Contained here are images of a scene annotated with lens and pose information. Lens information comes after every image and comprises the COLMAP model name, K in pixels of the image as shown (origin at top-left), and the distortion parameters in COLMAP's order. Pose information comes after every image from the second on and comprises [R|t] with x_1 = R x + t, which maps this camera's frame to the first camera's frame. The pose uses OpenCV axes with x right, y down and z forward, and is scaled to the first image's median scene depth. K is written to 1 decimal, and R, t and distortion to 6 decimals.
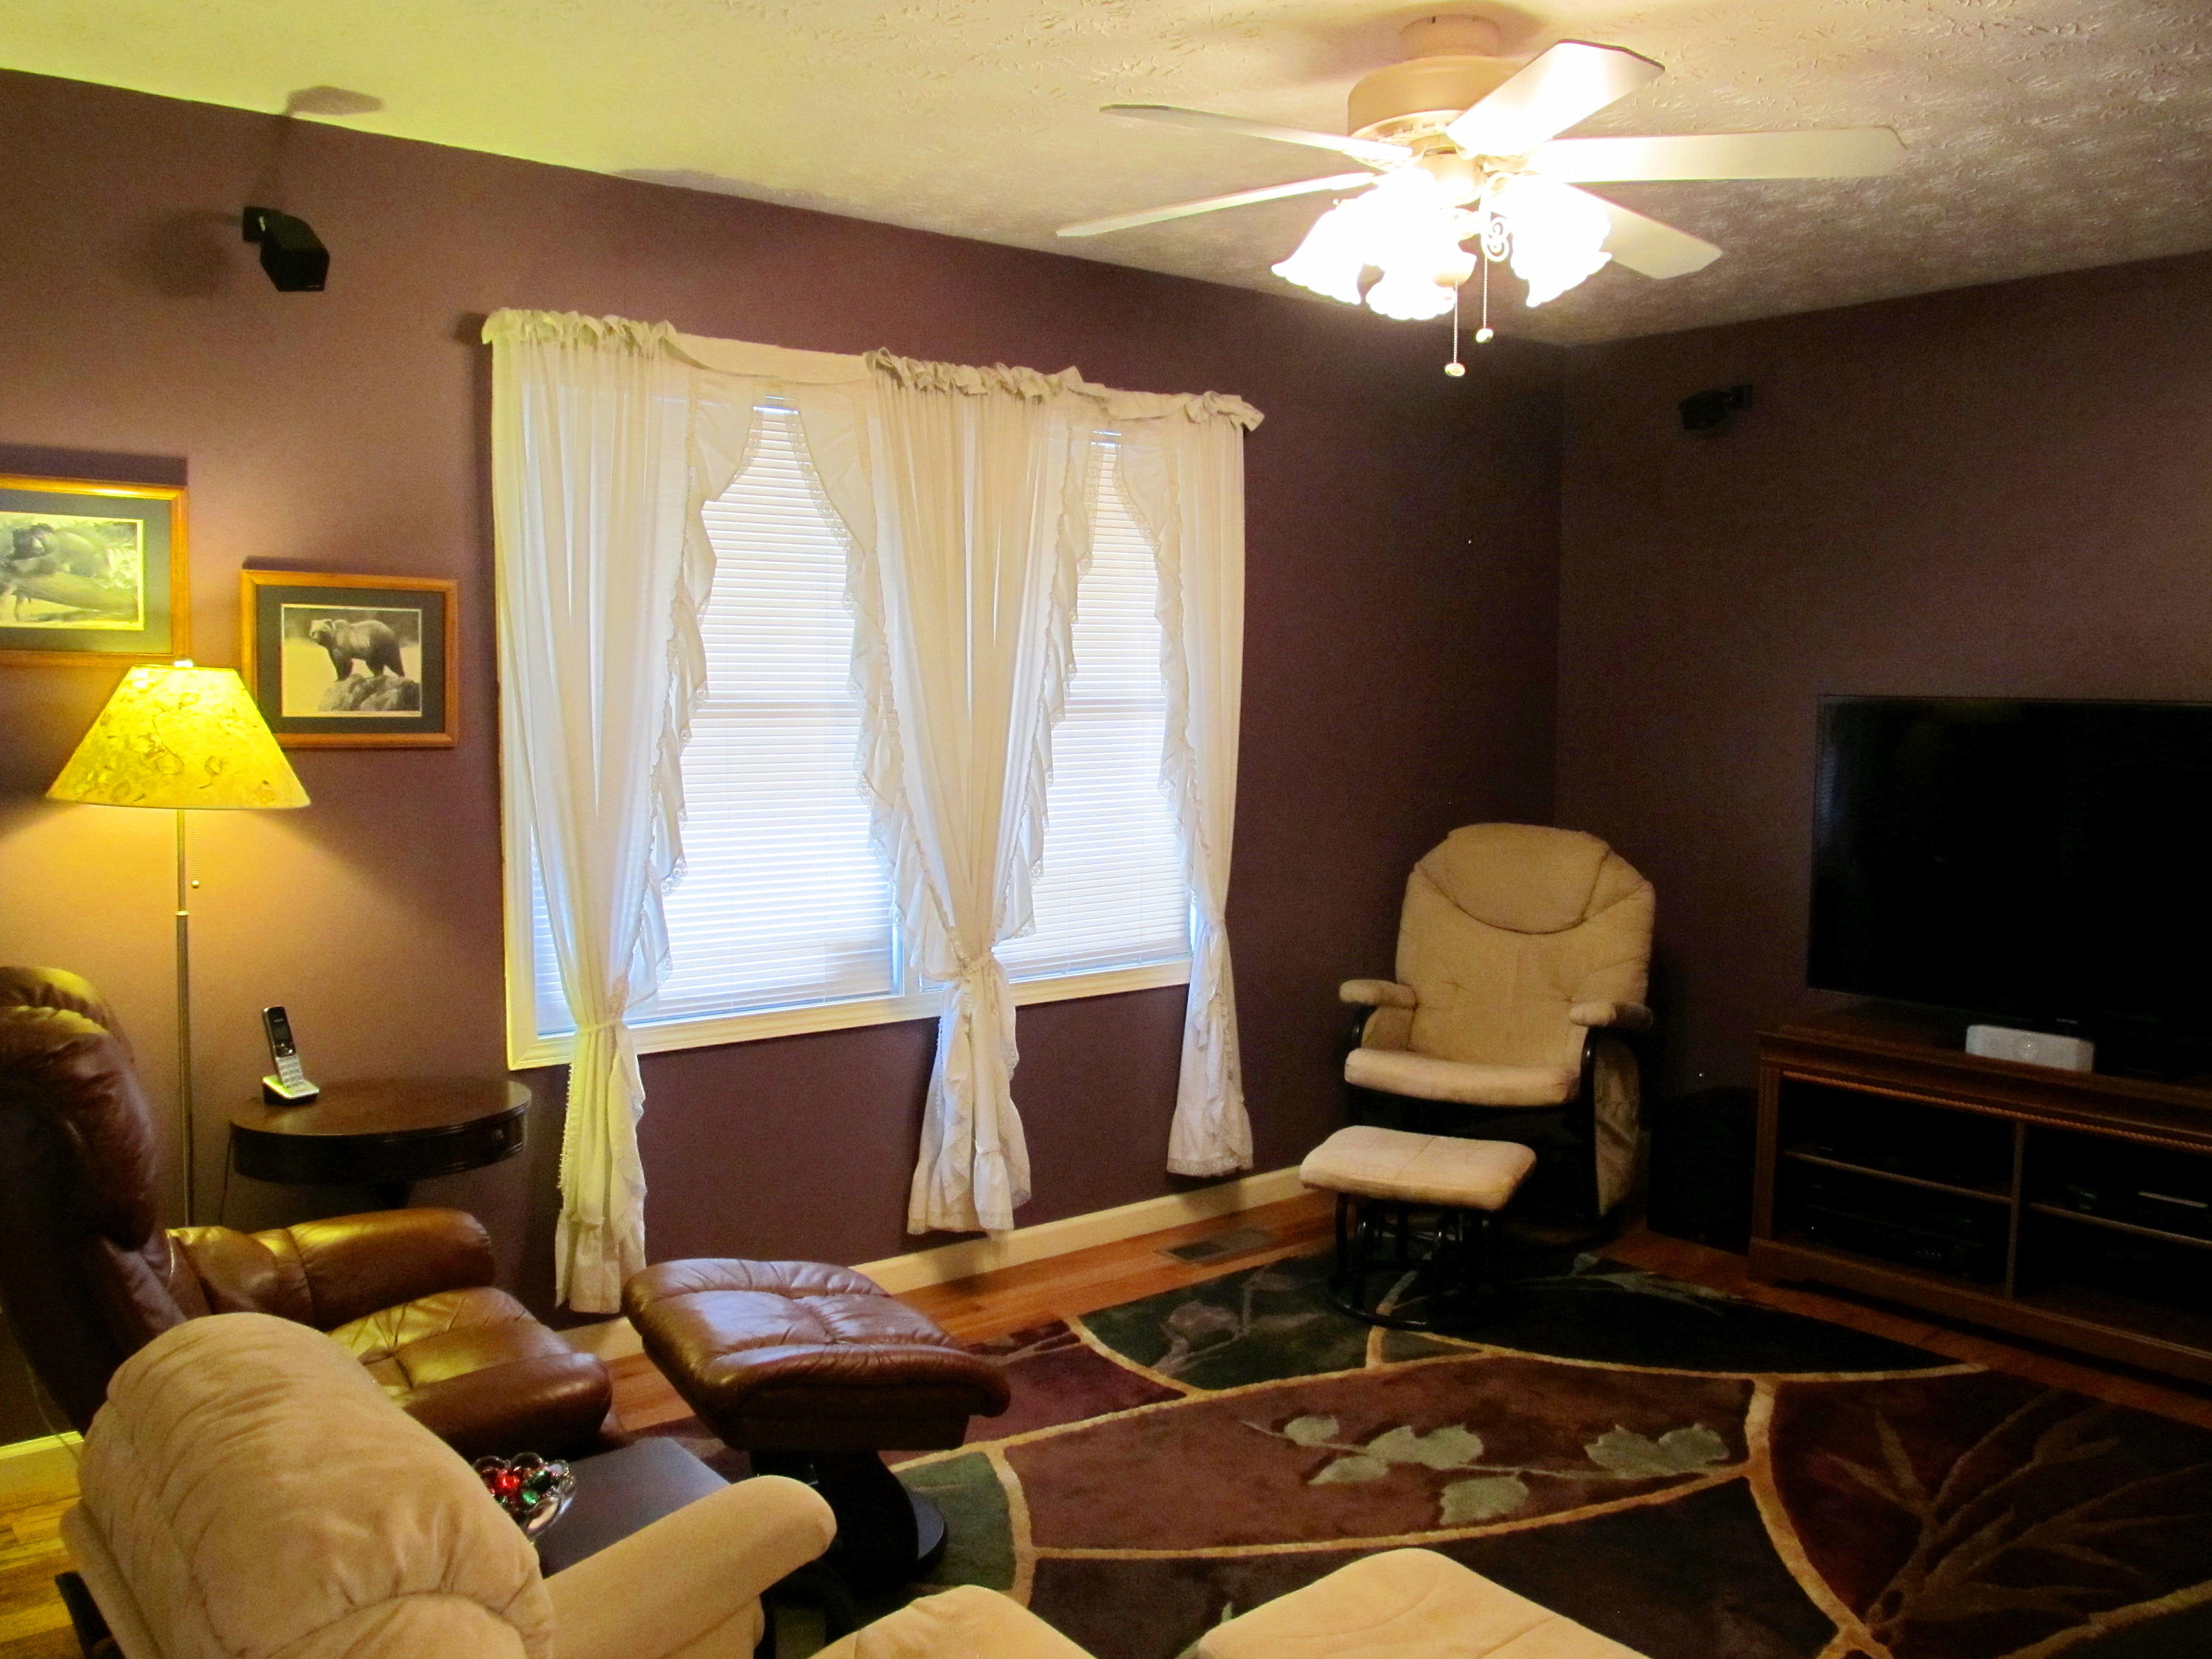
lens RADIAL K [[1799.0, 0, 1097.4], [0, 1799.0, 831.3], [0, 0, 1]] dist [-0.074306, 0.033159]
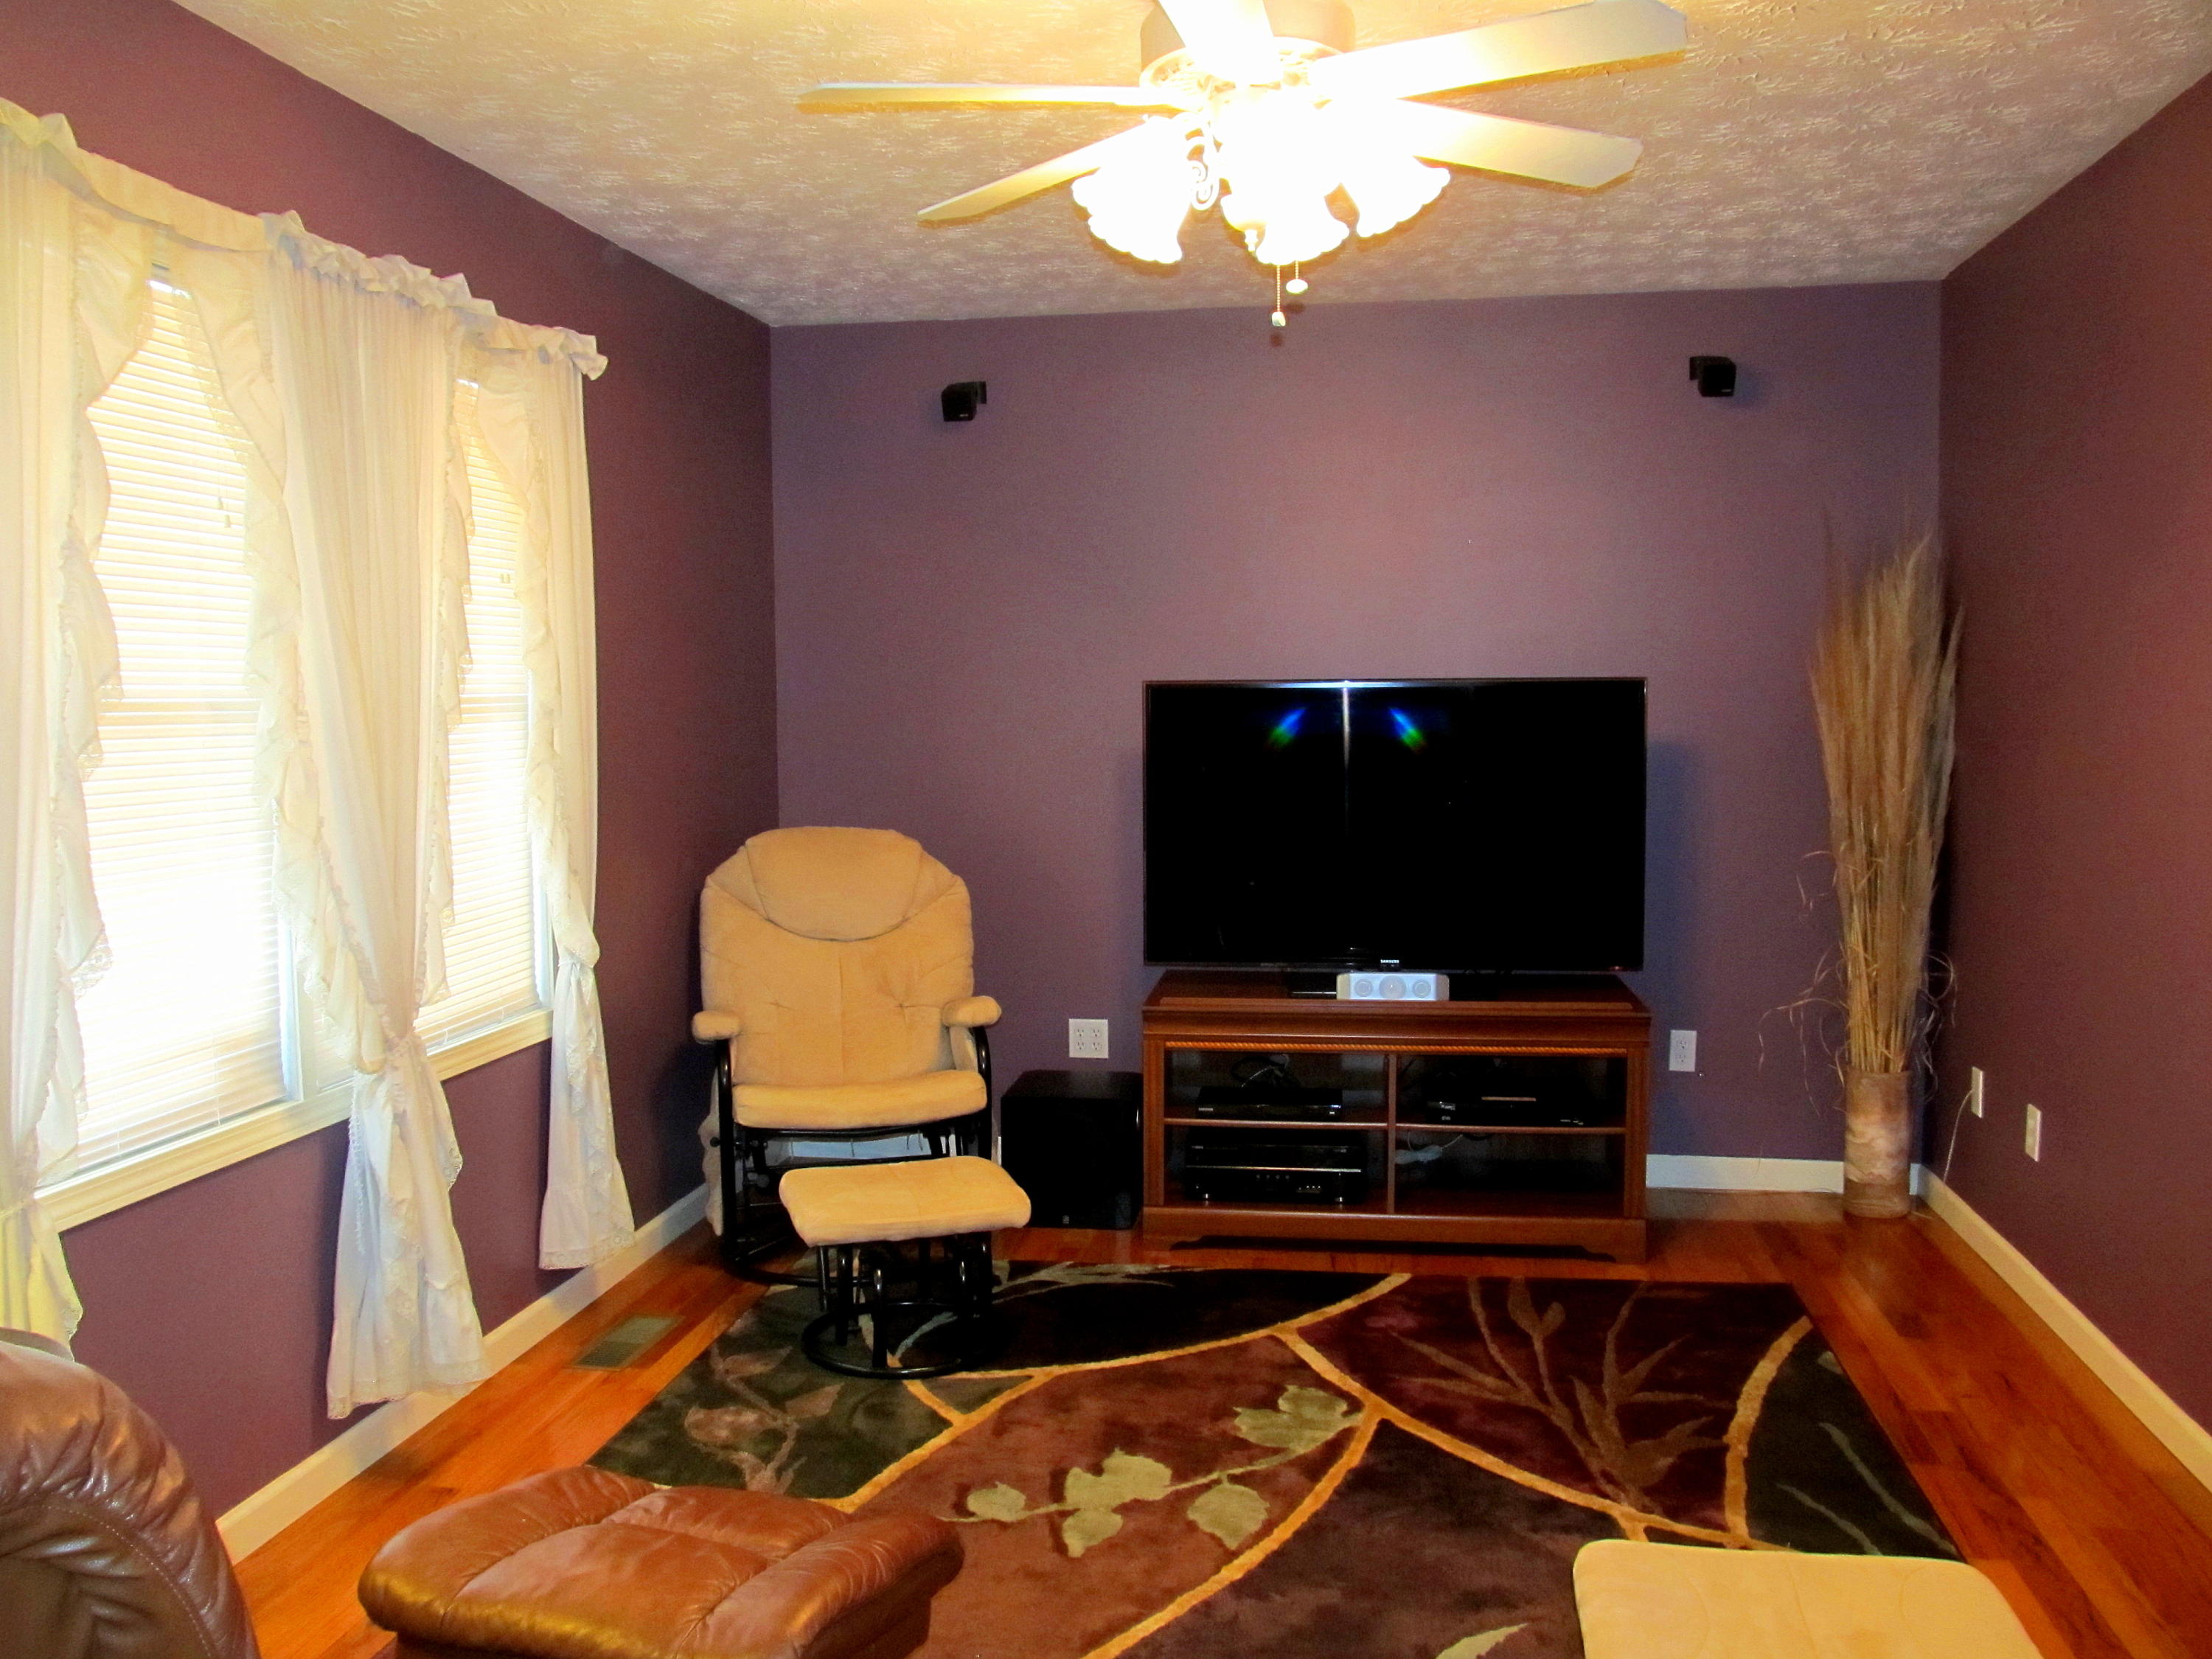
lens RADIAL K [[1799.0, 0, 1097.4], [0, 1799.0, 831.3], [0, 0, 1]] dist [-0.074306, 0.033159]
pose [[0.748706, -0.061892, 0.660006, -0.366831], [0.069377, 0.997480, 0.014838, -0.007431], [-0.659261, 0.034680, 0.751114, 0.258424]]
